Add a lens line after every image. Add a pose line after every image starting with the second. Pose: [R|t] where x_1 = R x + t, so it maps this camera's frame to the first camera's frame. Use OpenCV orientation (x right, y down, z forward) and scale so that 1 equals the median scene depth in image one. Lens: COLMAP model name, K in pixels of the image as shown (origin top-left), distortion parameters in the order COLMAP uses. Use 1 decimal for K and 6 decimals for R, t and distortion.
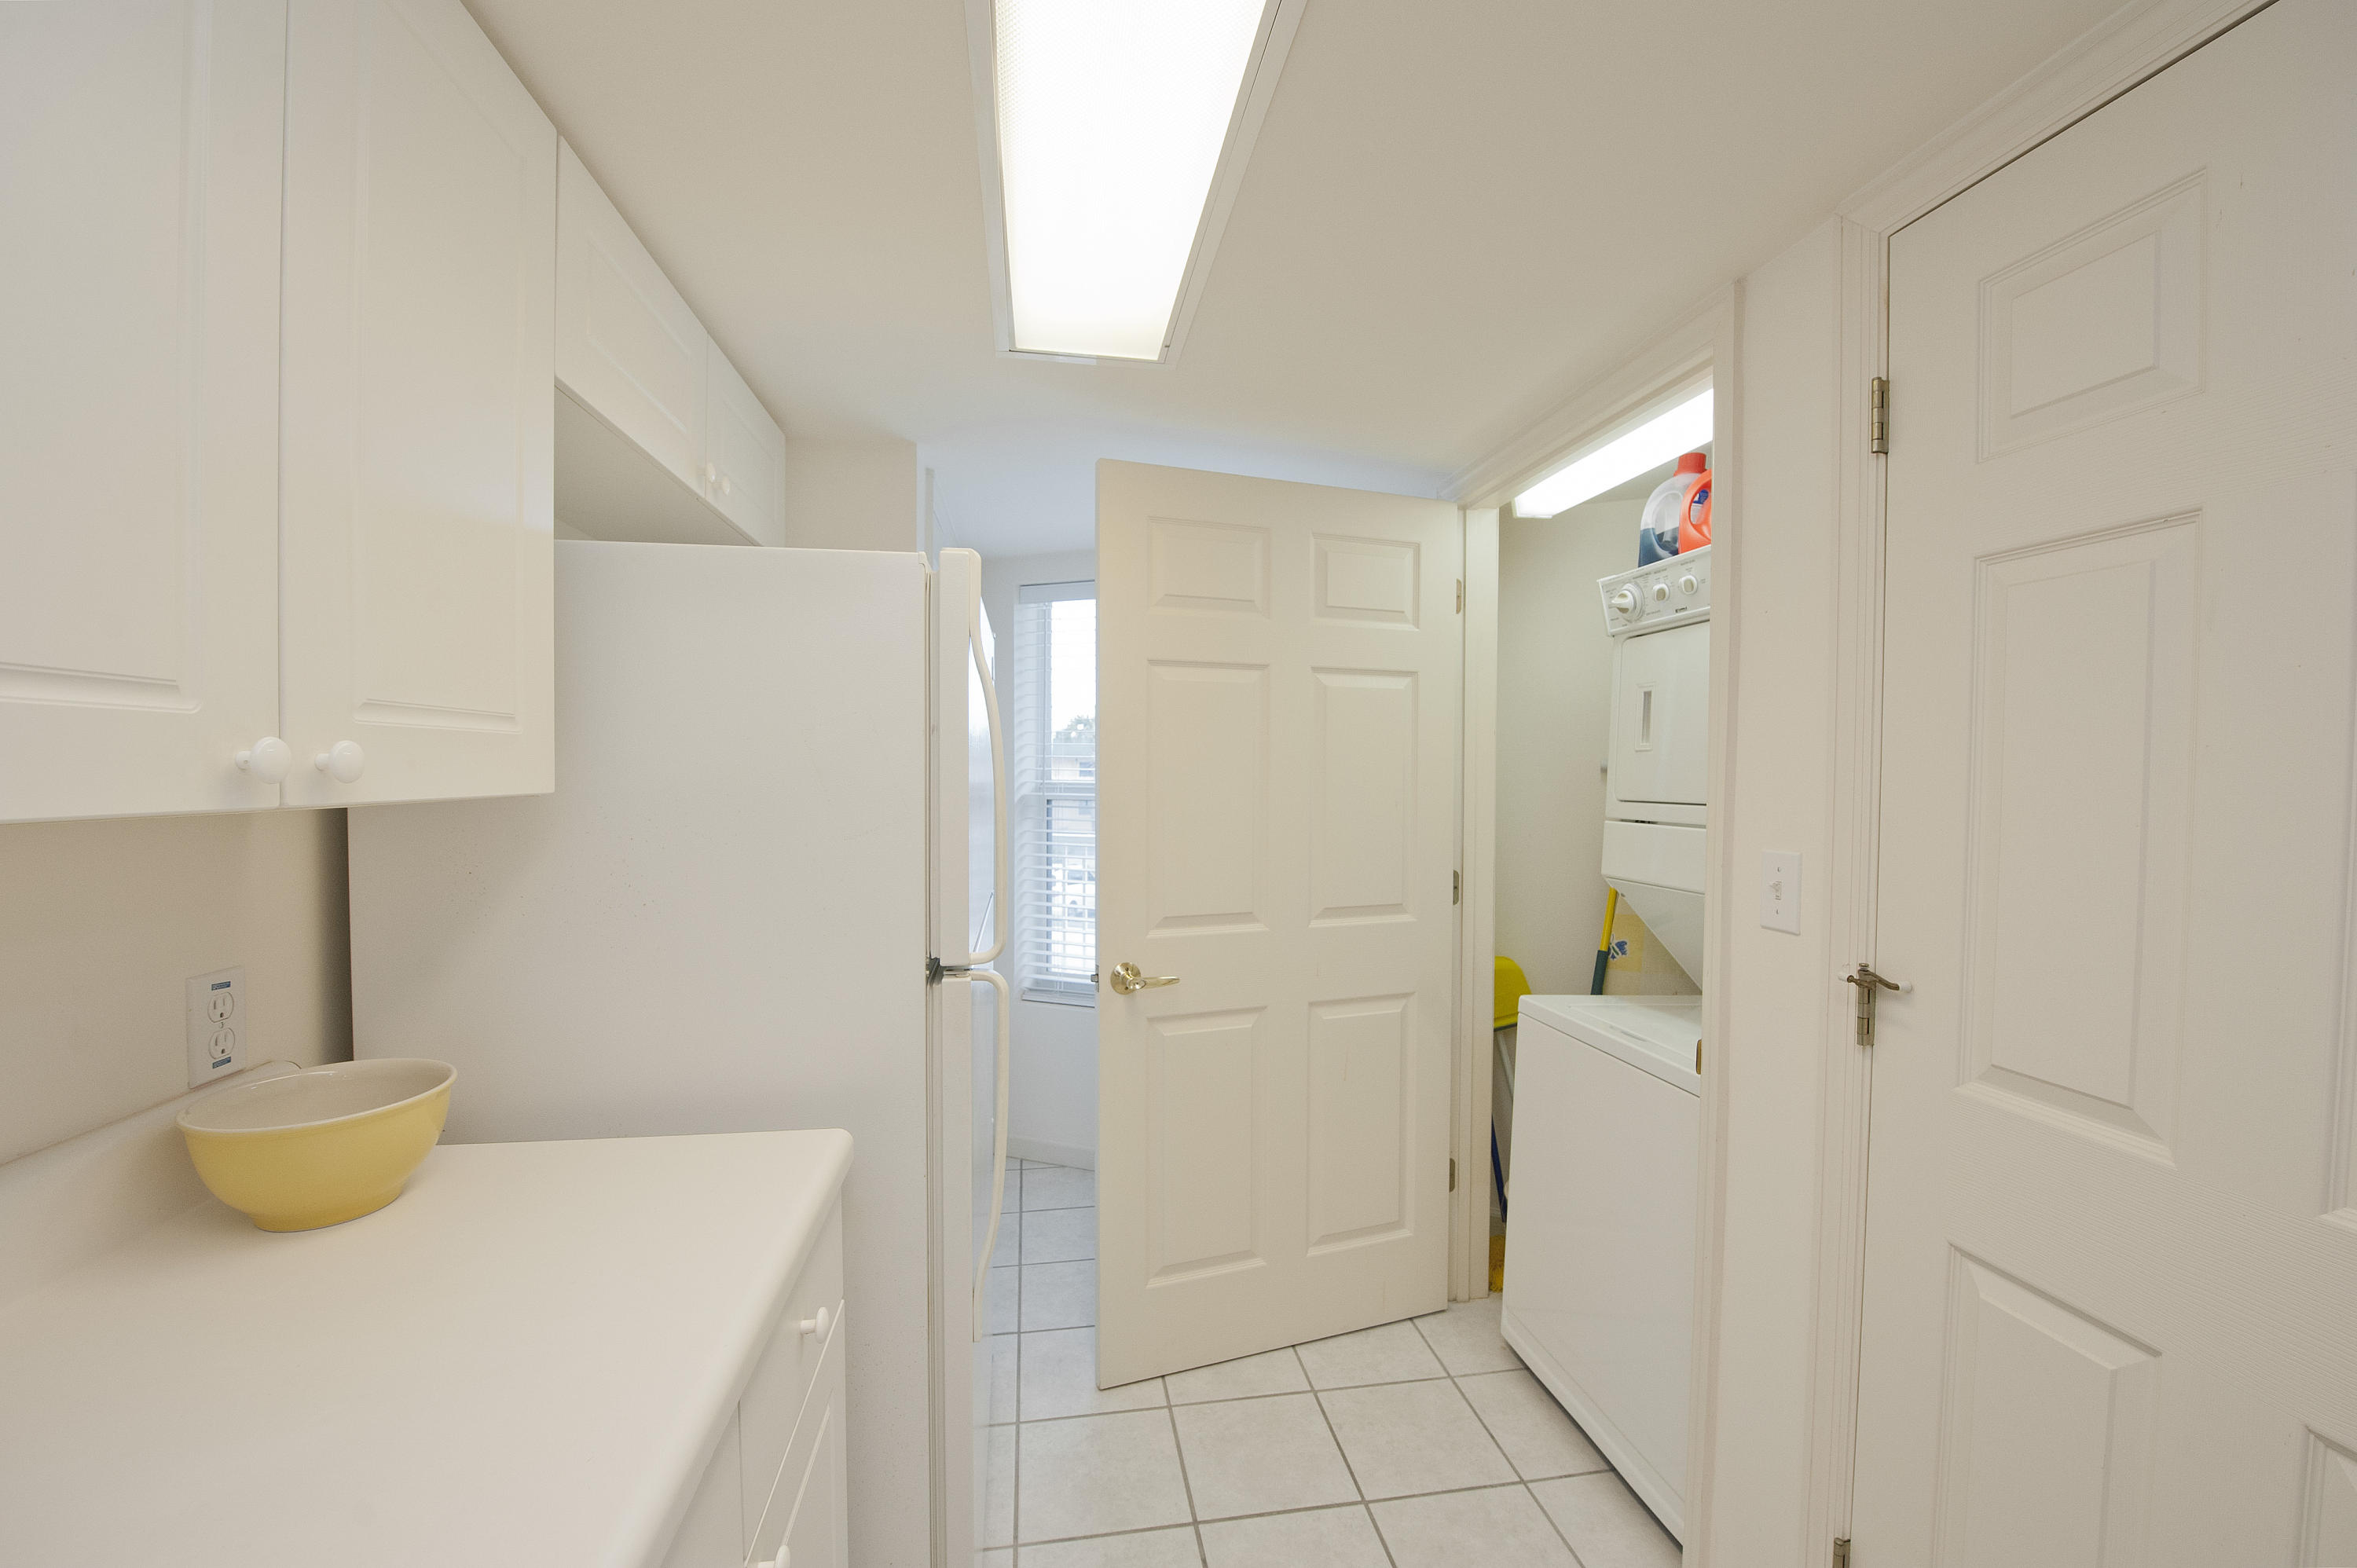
lens RADIAL K [[925.0, 0, 1167.4], [0, 925.0, 796.9], [0, 0, 1]] dist [-0.020935, -0.000833]
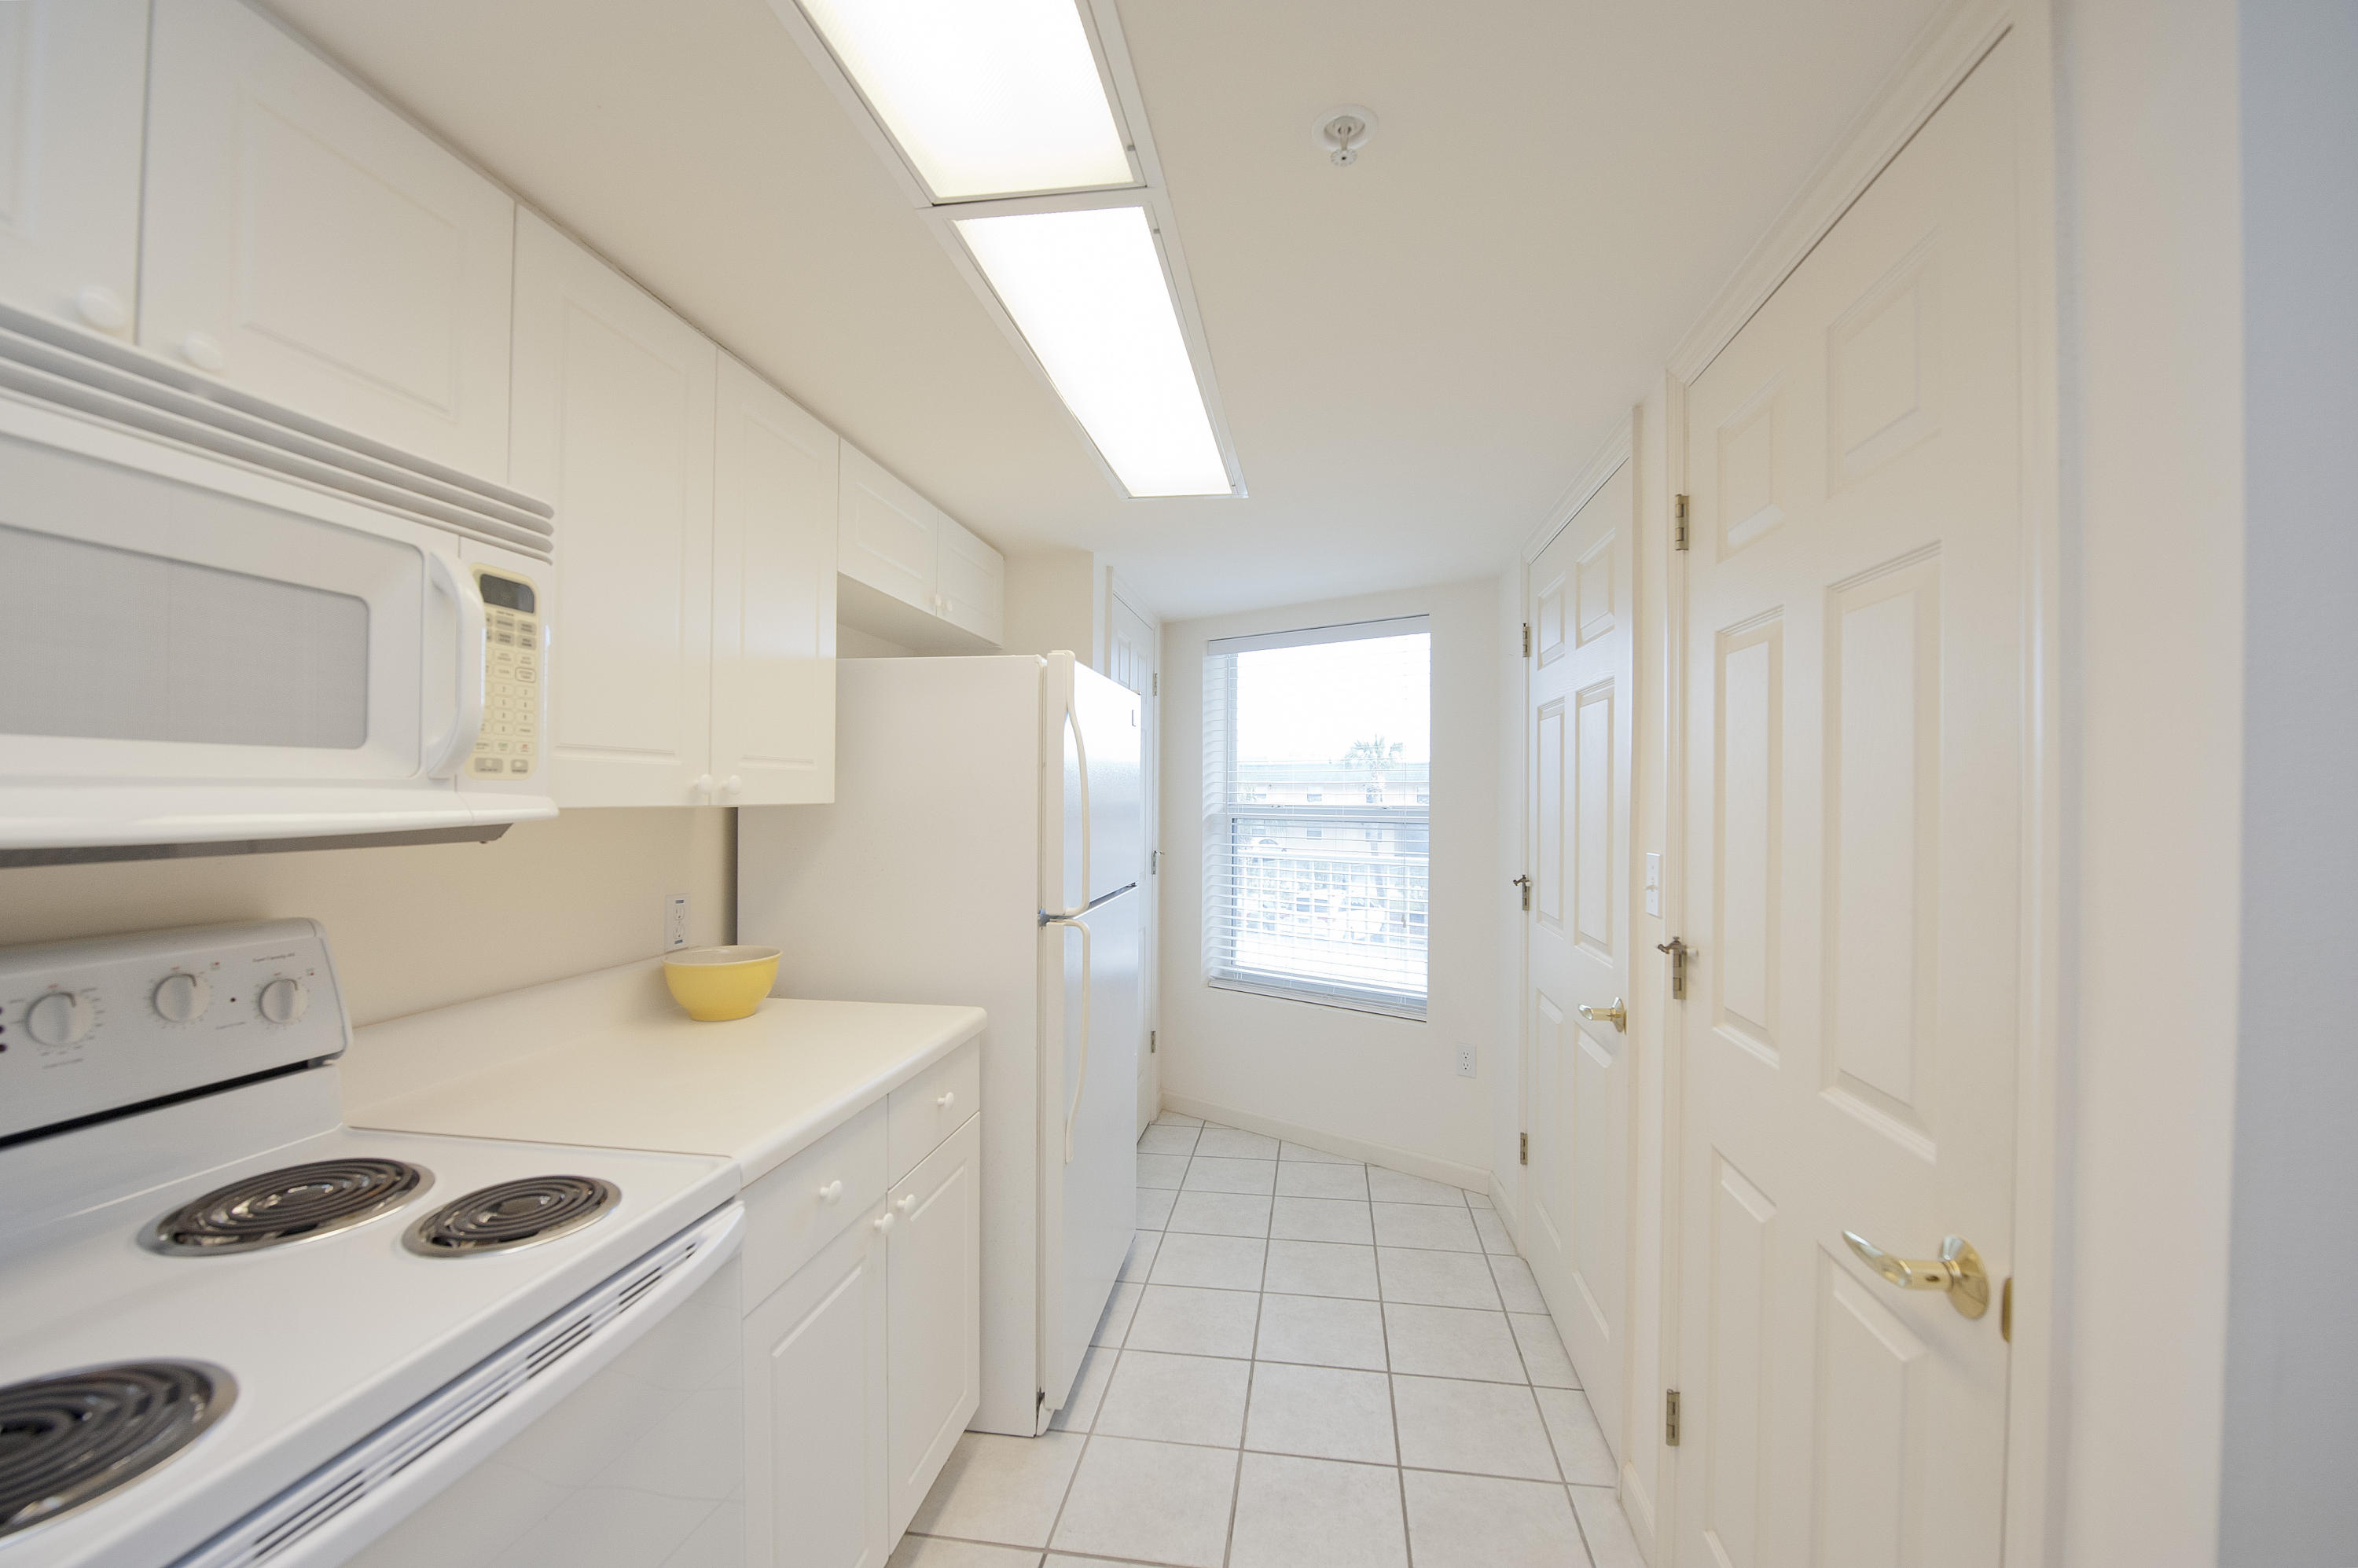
lens RADIAL K [[957.6, 0, 1182.3], [0, 957.6, 797.6], [0, 0, 1]] dist [-0.022893, -0.000179]
pose [[0.952523, 0.001209, -0.304464, 0.480583], [-0.009809, 0.999595, -0.026716, 0.025146], [0.304309, 0.028434, 0.952149, -0.499597]]
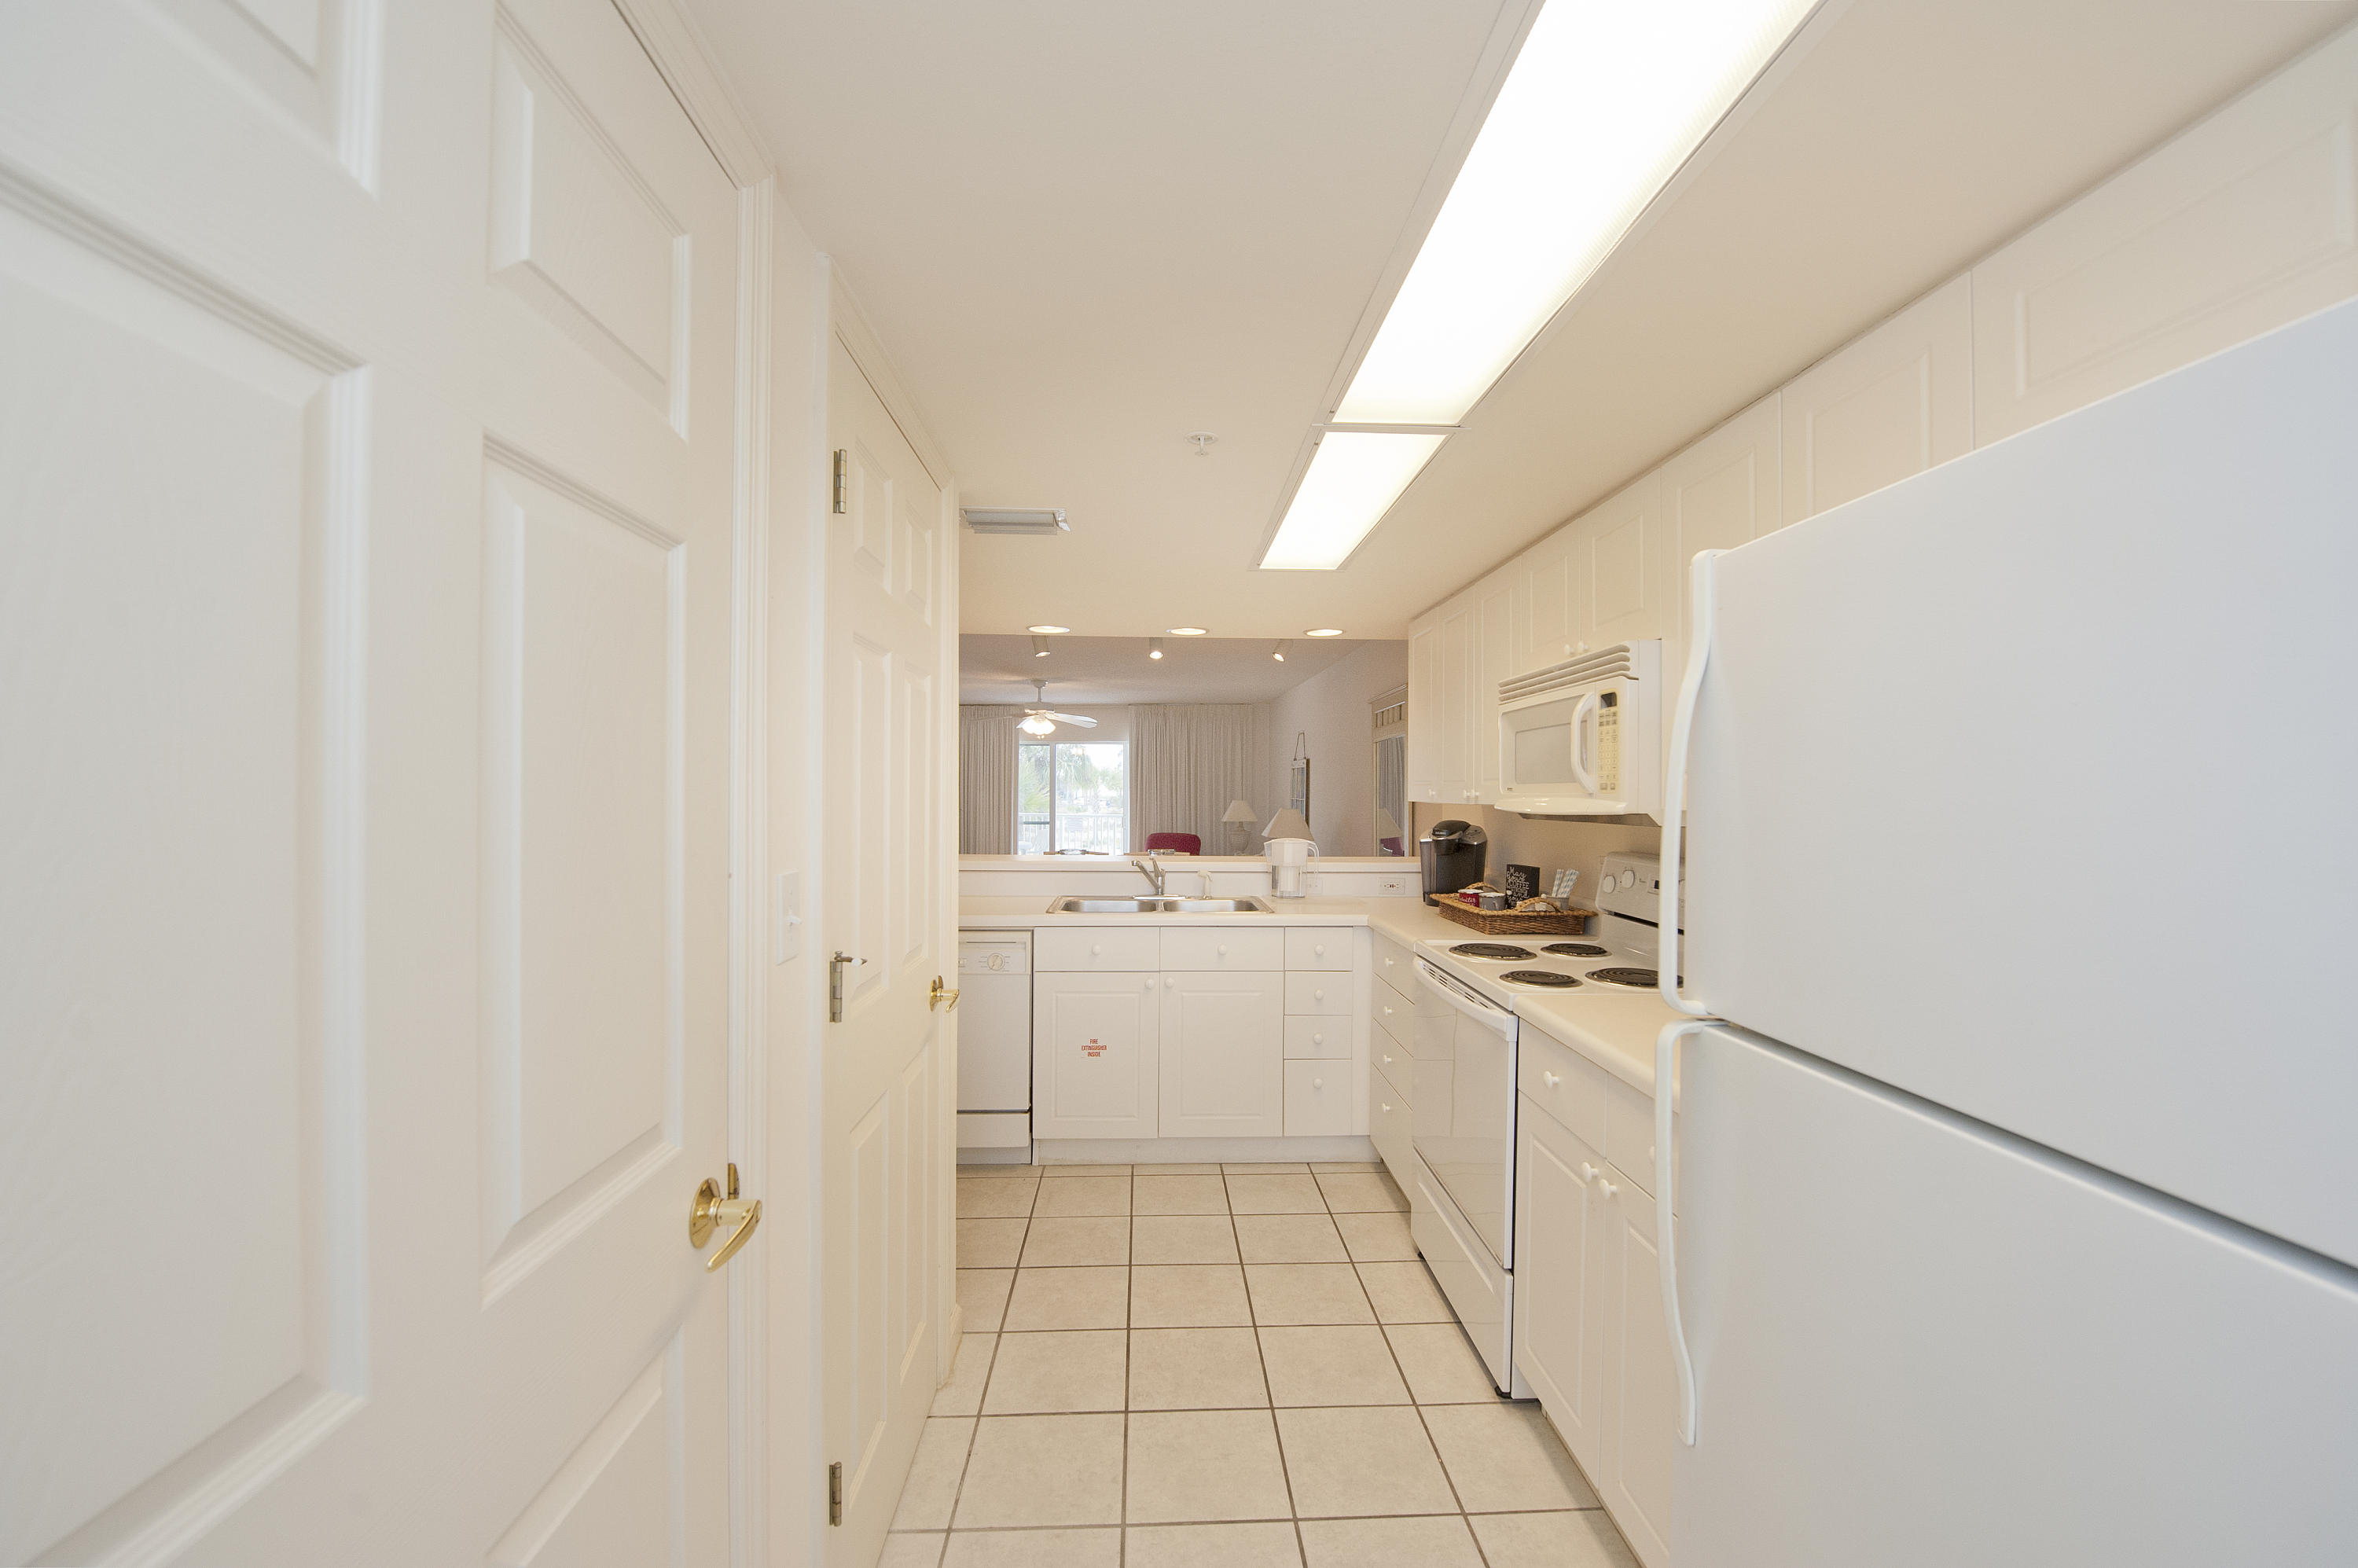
lens RADIAL K [[915.5, 0, 1188.2], [0, 915.5, 795.4], [0, 0, 1]] dist [-0.019612, -0.000137]
pose [[-0.992995, -0.012678, 0.117477, 0.174830], [-0.008920, 0.999433, 0.032460, -0.056682], [-0.117822, 0.031185, -0.992545, 2.038366]]
